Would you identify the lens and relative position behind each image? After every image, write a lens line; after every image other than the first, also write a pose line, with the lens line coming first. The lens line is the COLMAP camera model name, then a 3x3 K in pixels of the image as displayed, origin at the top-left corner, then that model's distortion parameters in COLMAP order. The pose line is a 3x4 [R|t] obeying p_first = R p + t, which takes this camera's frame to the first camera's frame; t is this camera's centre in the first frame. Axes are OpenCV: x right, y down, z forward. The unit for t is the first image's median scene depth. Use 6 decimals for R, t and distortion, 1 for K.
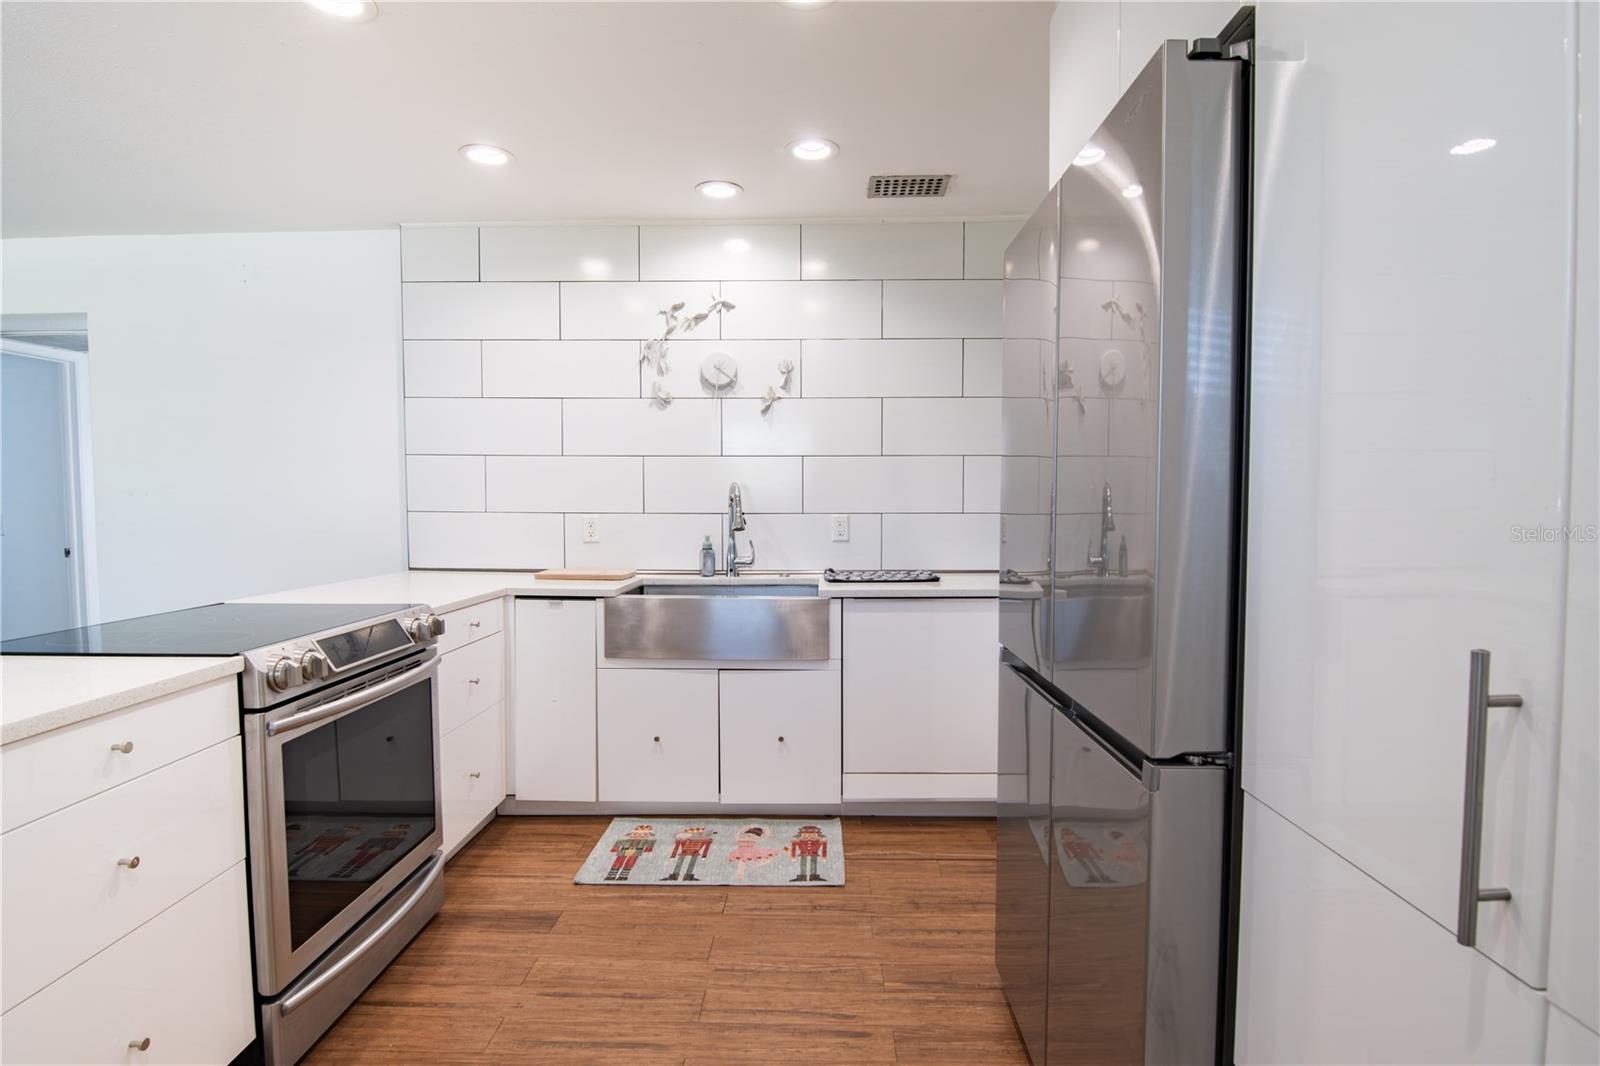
lens RADIAL K [[808.6, 0, 801.5], [0, 808.6, 539.0], [0, 0, 1]] dist [-0.003760, -0.014666]
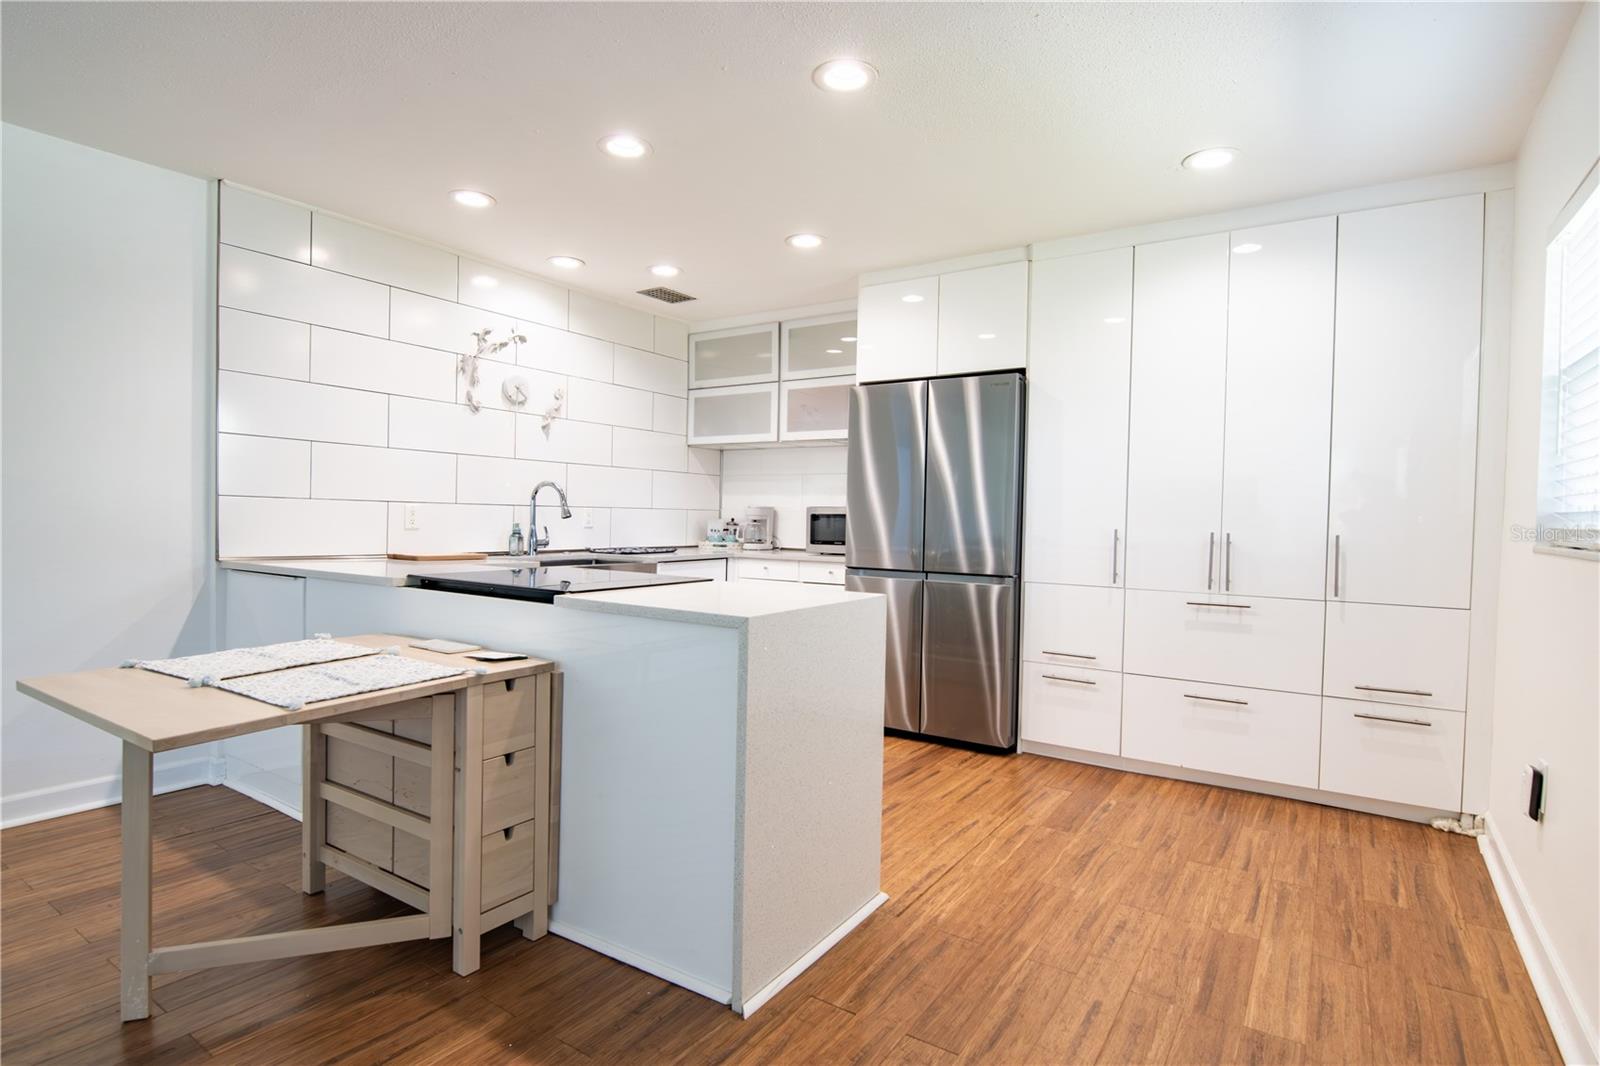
lens RADIAL K [[808.6, 0, 801.5], [0, 808.6, 539.0], [0, 0, 1]] dist [-0.003760, -0.014666]
pose [[0.533105, -0.011825, 0.845967, -0.919803], [0.018737, 0.999822, 0.002169, 0.025950], [-0.845842, 0.014695, 0.533232, -0.029045]]
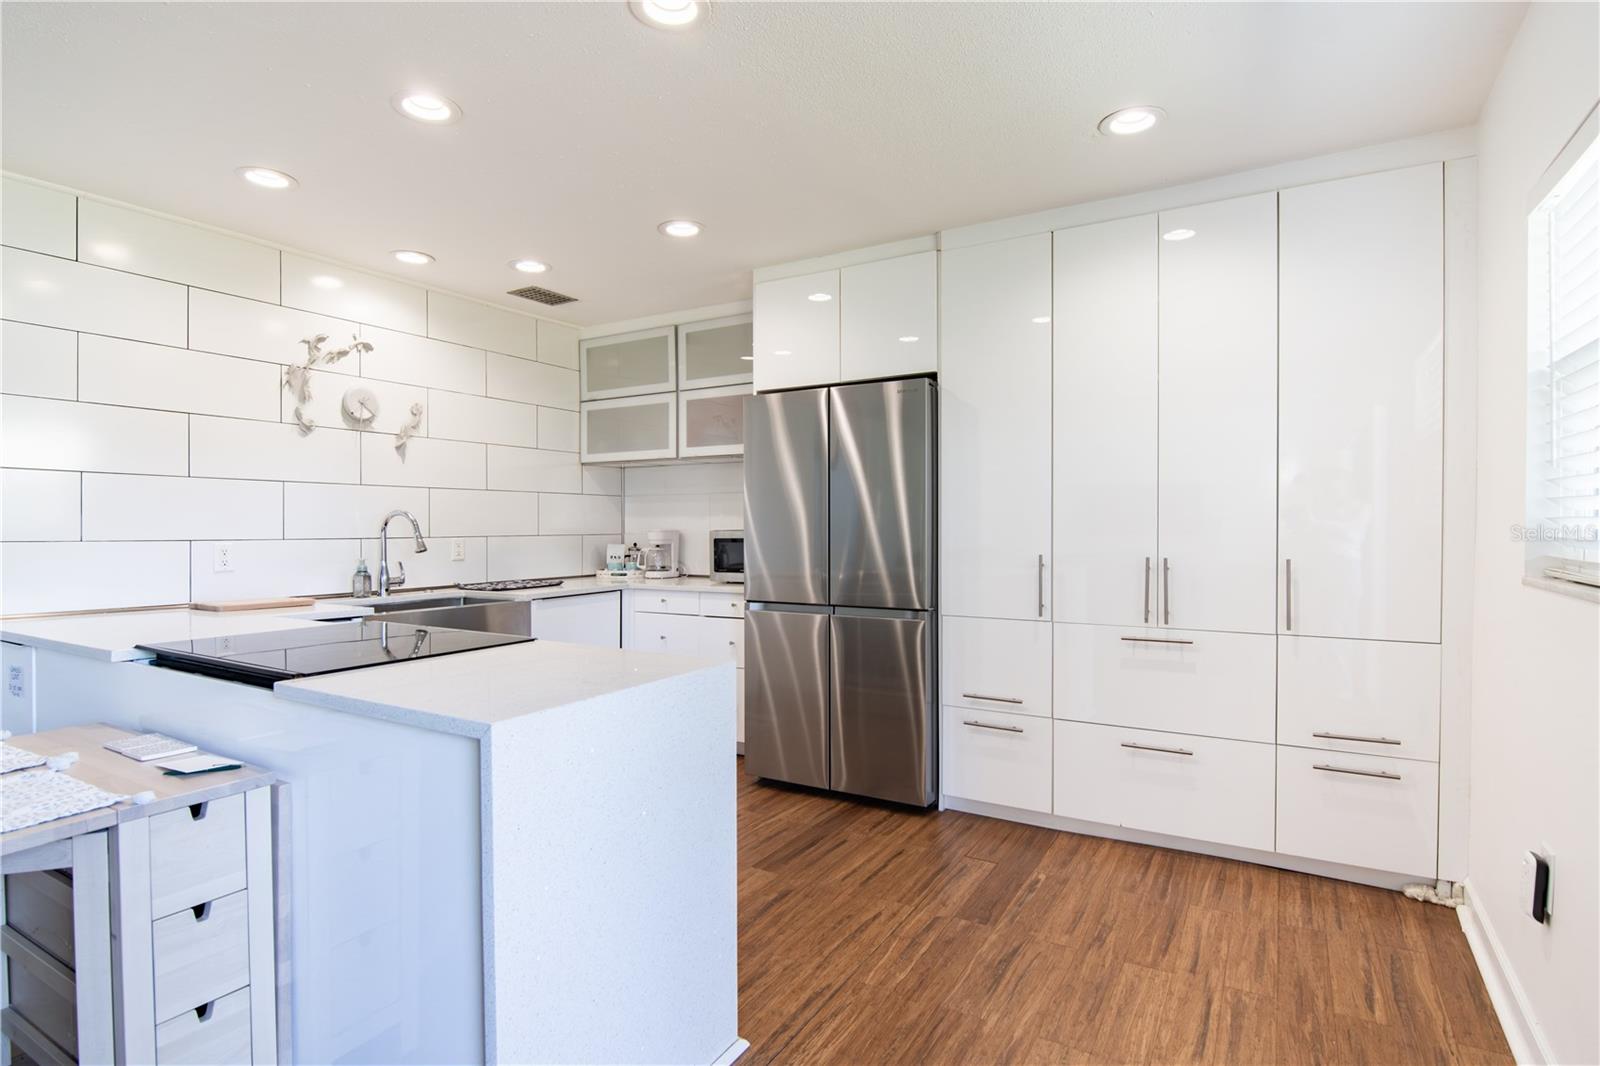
lens RADIAL K [[808.6, 0, 801.5], [0, 808.6, 539.0], [0, 0, 1]] dist [-0.003760, -0.014666]
pose [[0.489432, -0.014118, 0.871927, -0.751559], [0.042217, 0.999080, -0.007521, 0.001837], [-0.871019, 0.040491, 0.489578, -0.028636]]
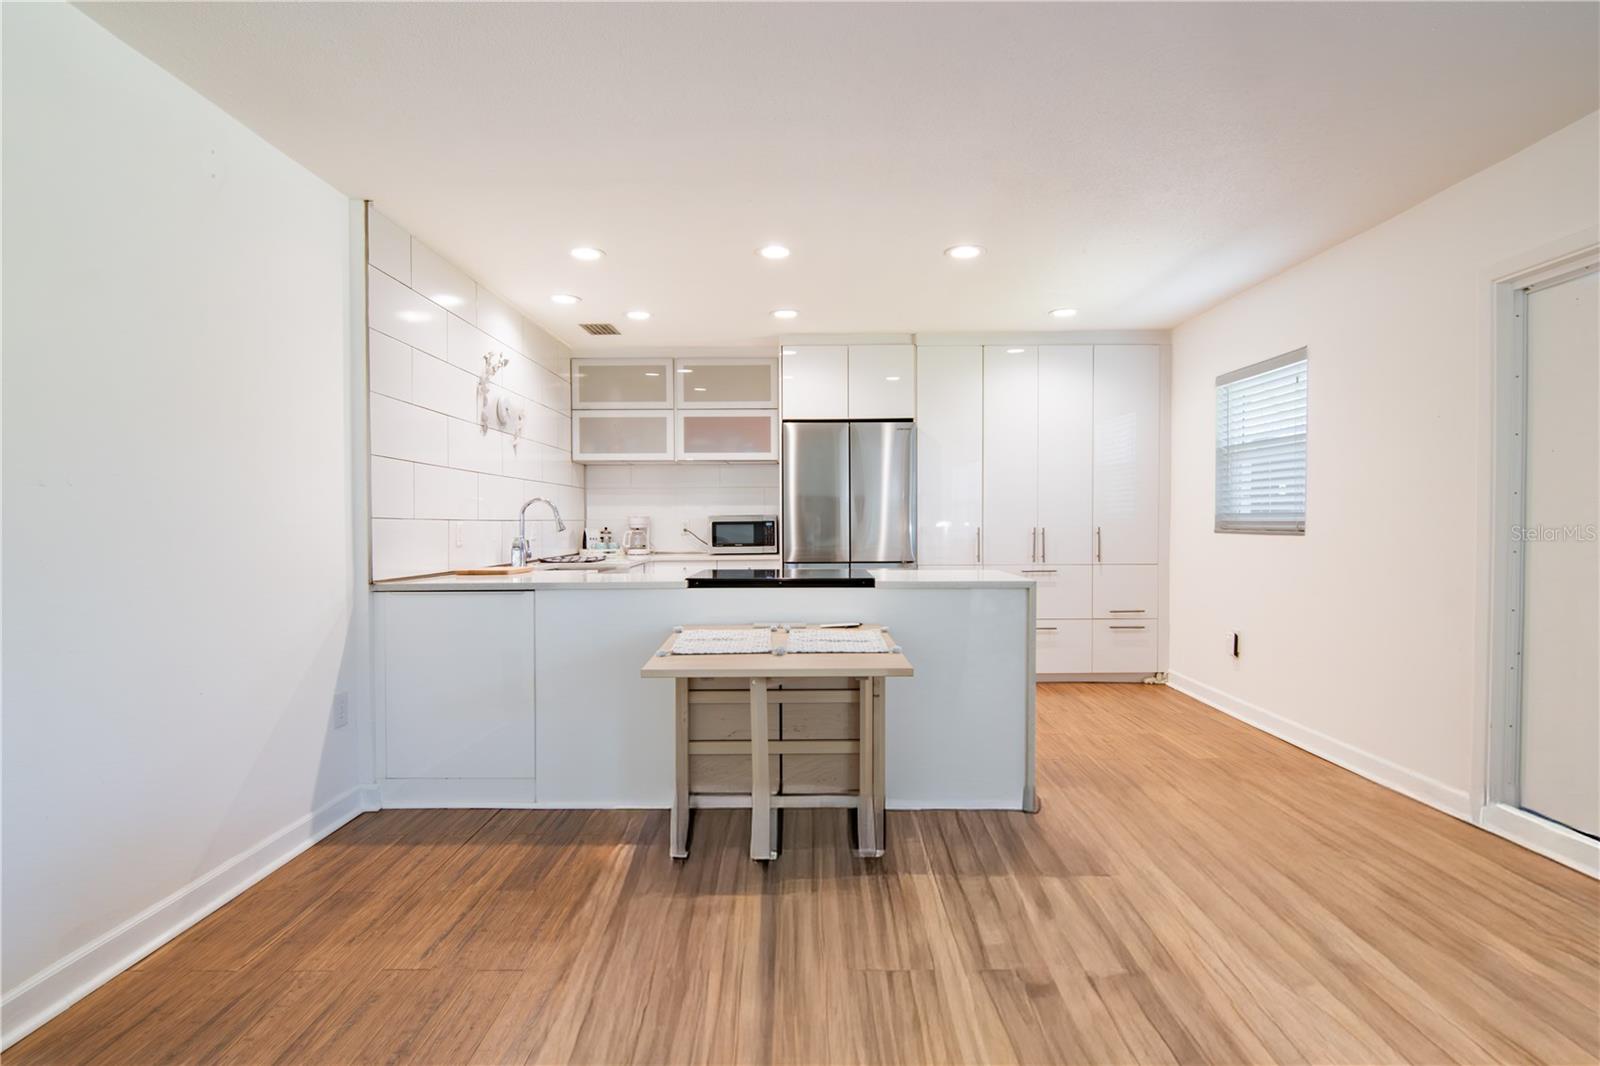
lens RADIAL K [[808.6, 0, 801.5], [0, 808.6, 539.0], [0, 0, 1]] dist [-0.003760, -0.014666]
pose [[-0.019024, -0.020670, 0.999605, -1.420074], [0.050570, 0.998487, 0.021609, -0.005313], [-0.998539, 0.050962, -0.017950, 0.552933]]
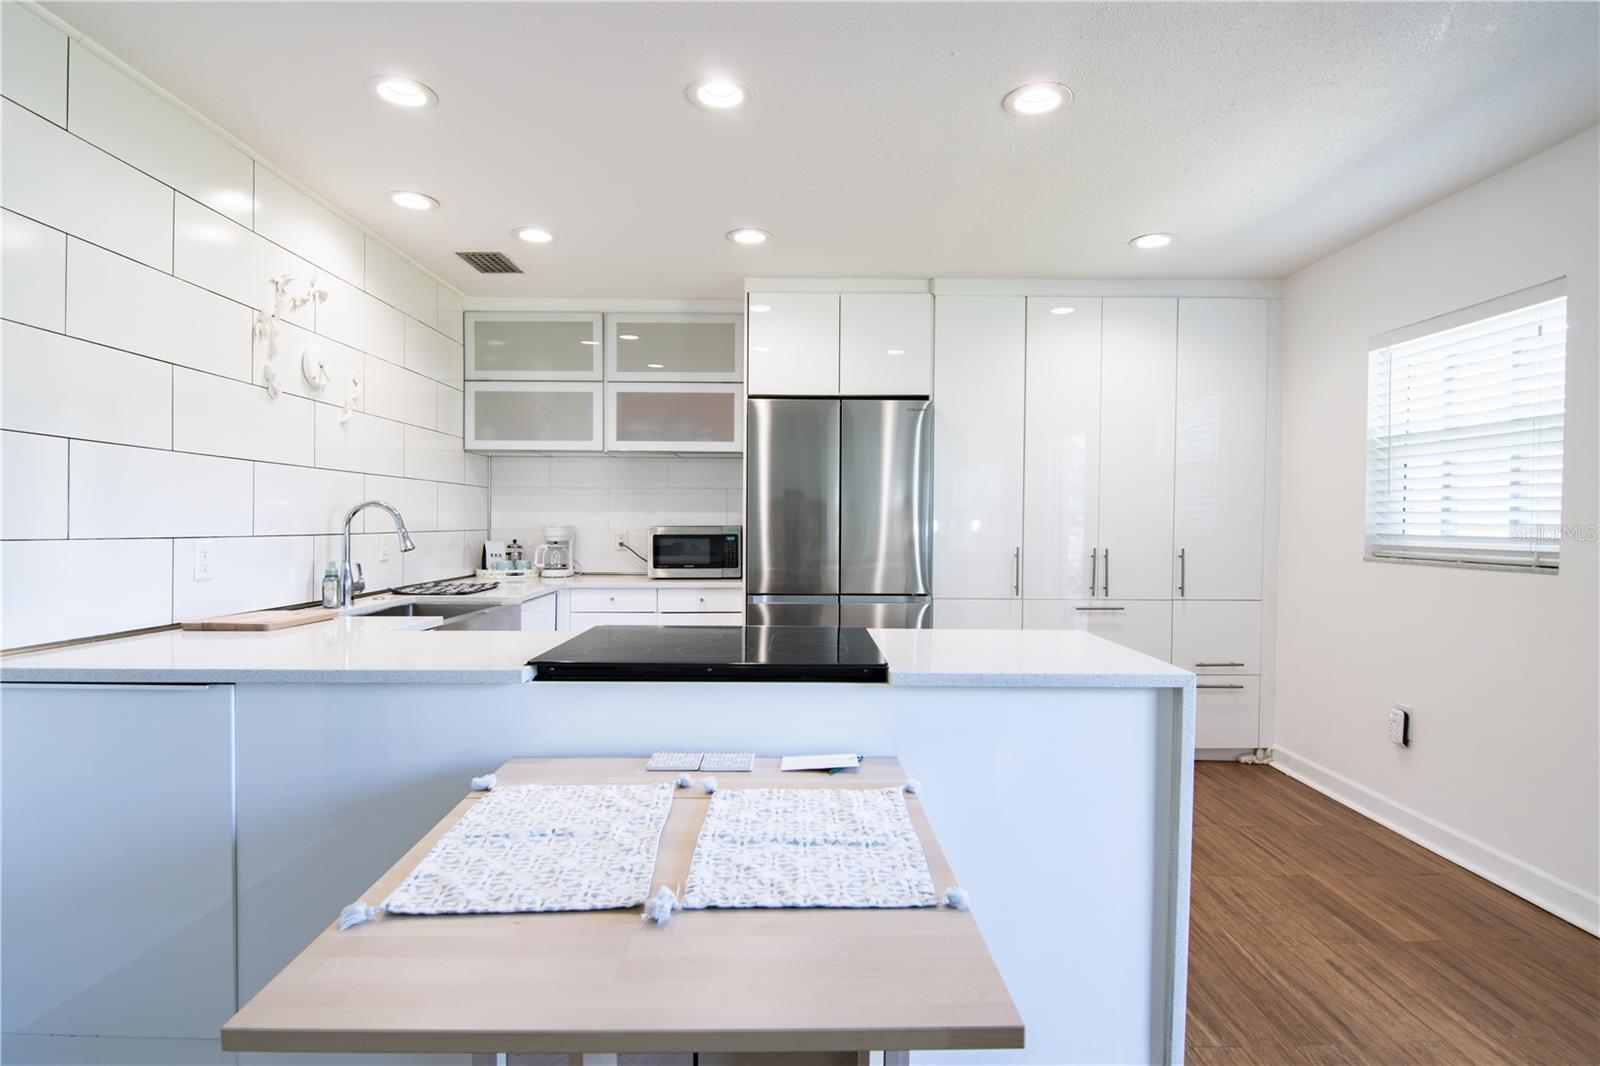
lens RADIAL K [[808.6, 0, 801.5], [0, 808.6, 539.0], [0, 0, 1]] dist [-0.003760, -0.014666]
pose [[-0.032862, -0.019624, 0.999267, -0.978994], [0.040121, 0.998975, 0.020938, -0.024464], [-0.998654, 0.040780, -0.032041, 0.519120]]
